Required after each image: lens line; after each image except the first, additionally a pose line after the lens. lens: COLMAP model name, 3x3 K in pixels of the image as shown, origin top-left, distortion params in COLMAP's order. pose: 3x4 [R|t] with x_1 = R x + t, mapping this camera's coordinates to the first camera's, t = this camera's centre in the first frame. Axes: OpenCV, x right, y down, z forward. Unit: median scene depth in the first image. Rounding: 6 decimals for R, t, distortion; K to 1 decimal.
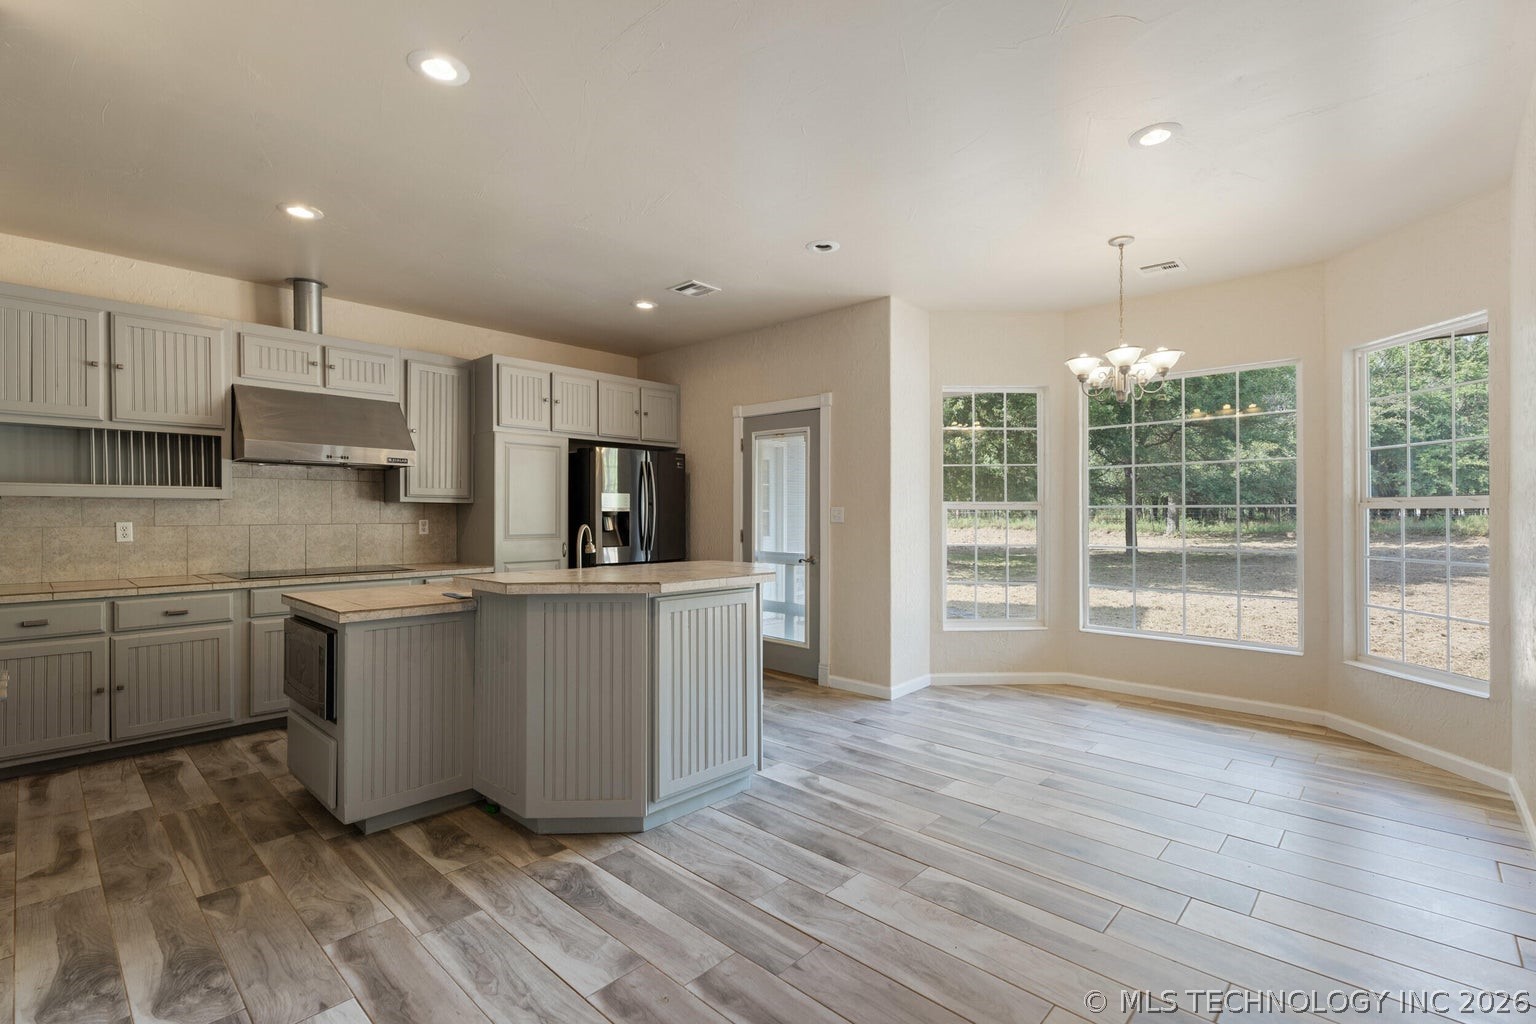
lens RADIAL K [[688.1, 0, 765.2], [0, 688.1, 510.2], [0, 0, 1]] dist [0.002155, 0.000893]
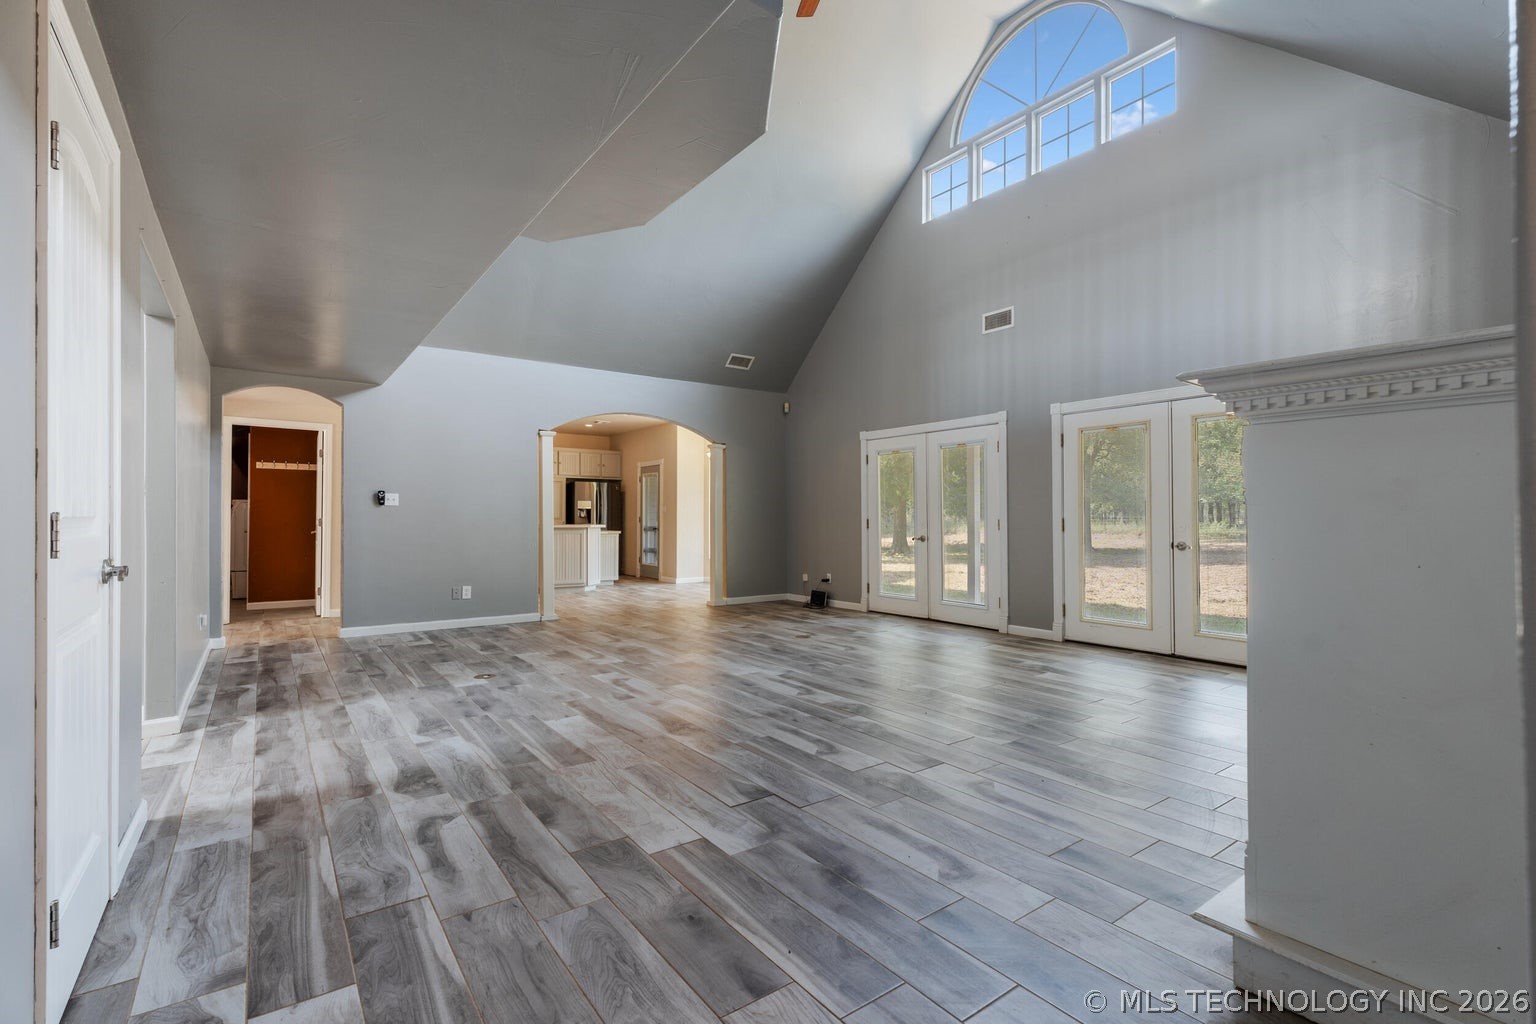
lens RADIAL K [[688.1, 0, 765.4], [0, 688.1, 513.9], [0, 0, 1]] dist [0.002155, 0.000893]
pose [[0.980071, -0.002877, -0.198628, 1.197993], [0.002512, 0.999995, -0.002090, 0.036353], [0.198633, 0.001549, 0.980073, -1.658863]]
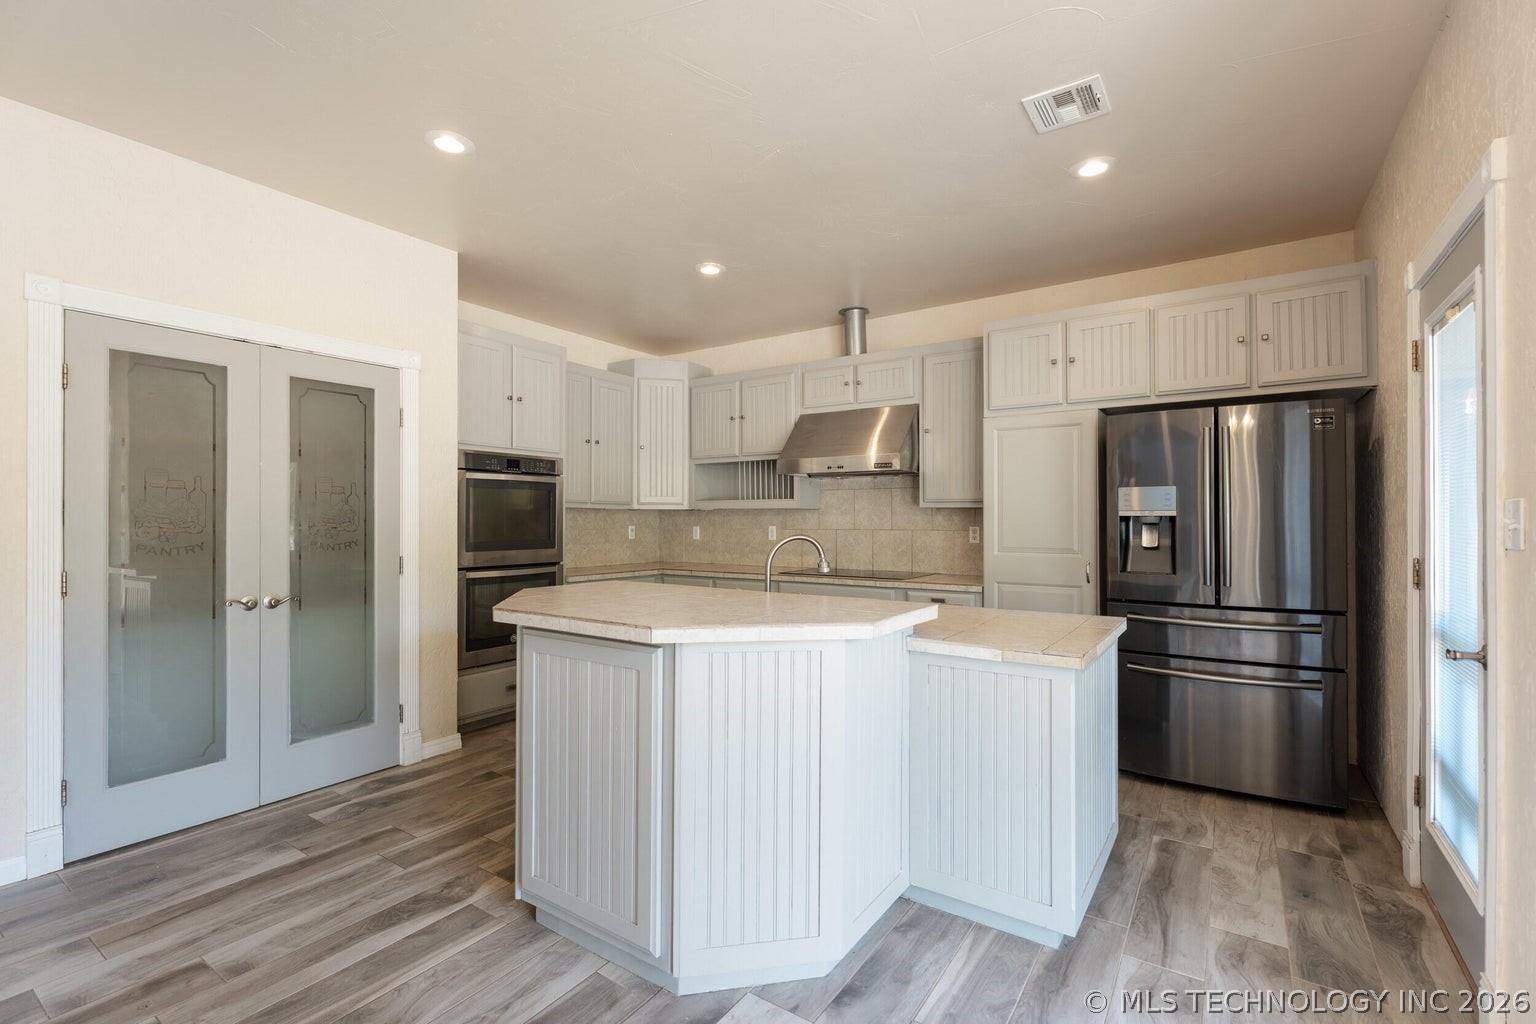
lens RADIAL K [[688.1, 0, 778.0], [0, 688.1, 512.3], [0, 0, 1]] dist [0.002155, 0.000893]
pose [[0.159386, -0.009376, -0.987172, 0.461381], [0.006328, 0.999944, -0.008475, 0.001725], [0.987196, -0.004896, 0.159436, 0.807281]]
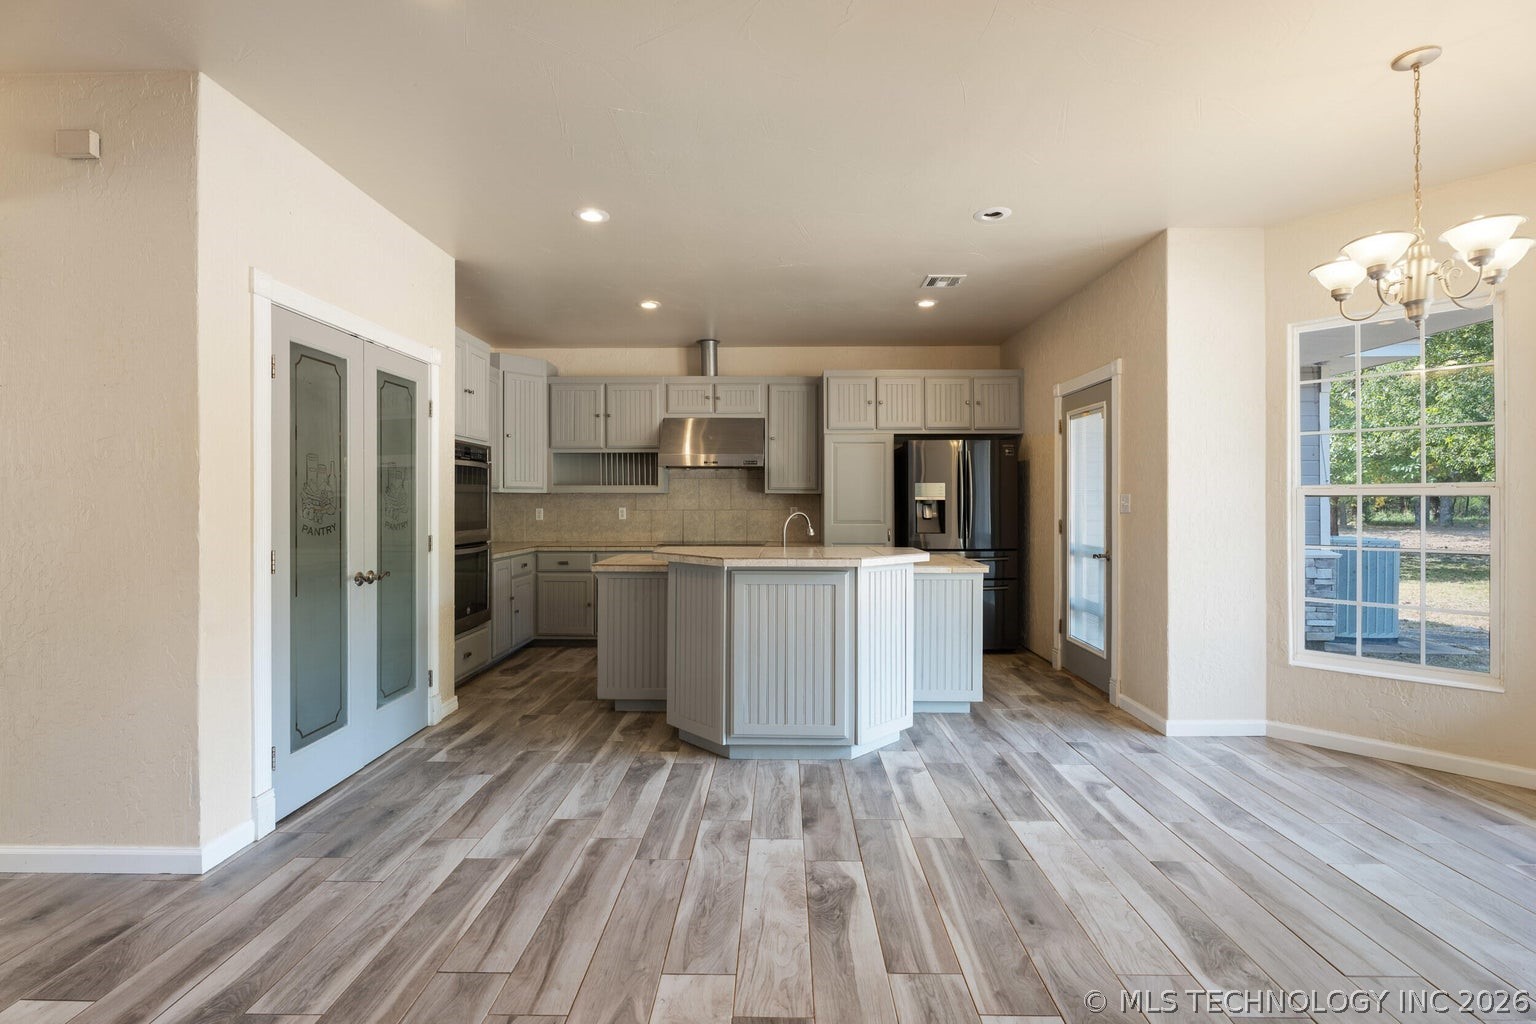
lens RADIAL K [[688.1, 0, 778.1], [0, 688.1, 498.2], [0, 0, 1]] dist [0.002155, 0.000893]
pose [[0.676932, -0.004413, -0.736032, 0.560776], [0.004960, 0.999987, -0.001434, -0.001029], [0.736029, -0.002680, 0.676945, 0.155944]]
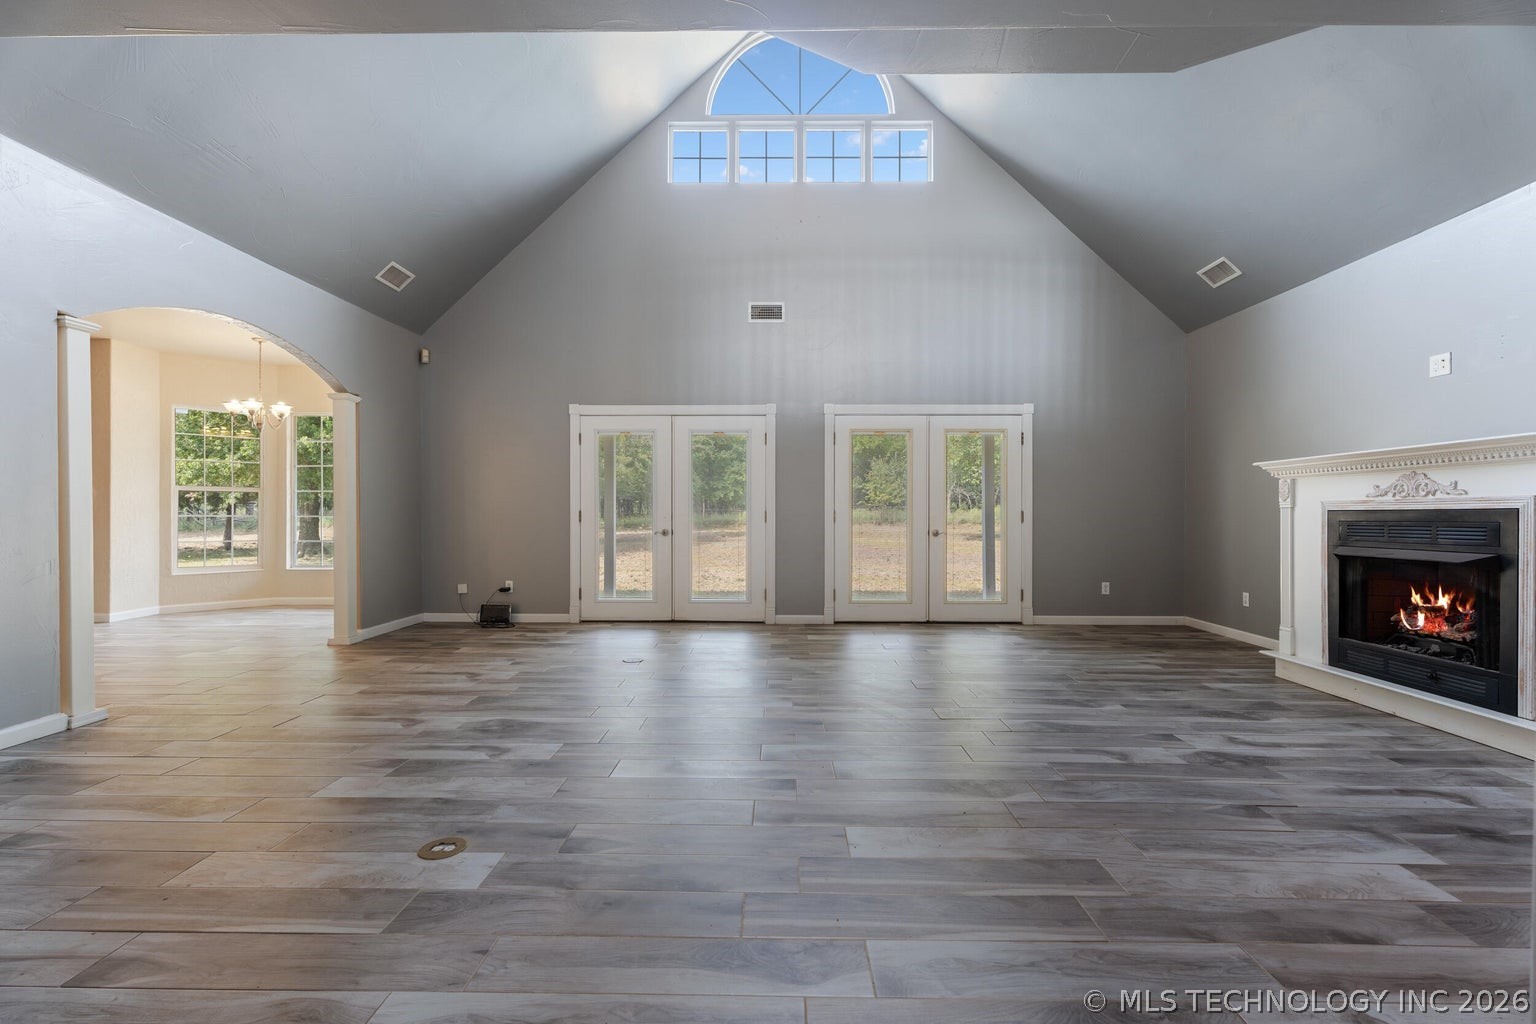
lens RADIAL K [[688.1, 0, 769.0], [0, 688.1, 509.8], [0, 0, 1]] dist [0.002155, 0.000893]
pose [[0.751866, 0.002493, 0.659312, 0.321900], [-0.004648, 0.999988, 0.001519, 0.041251], [-0.659300, -0.004206, 0.751868, -1.173806]]
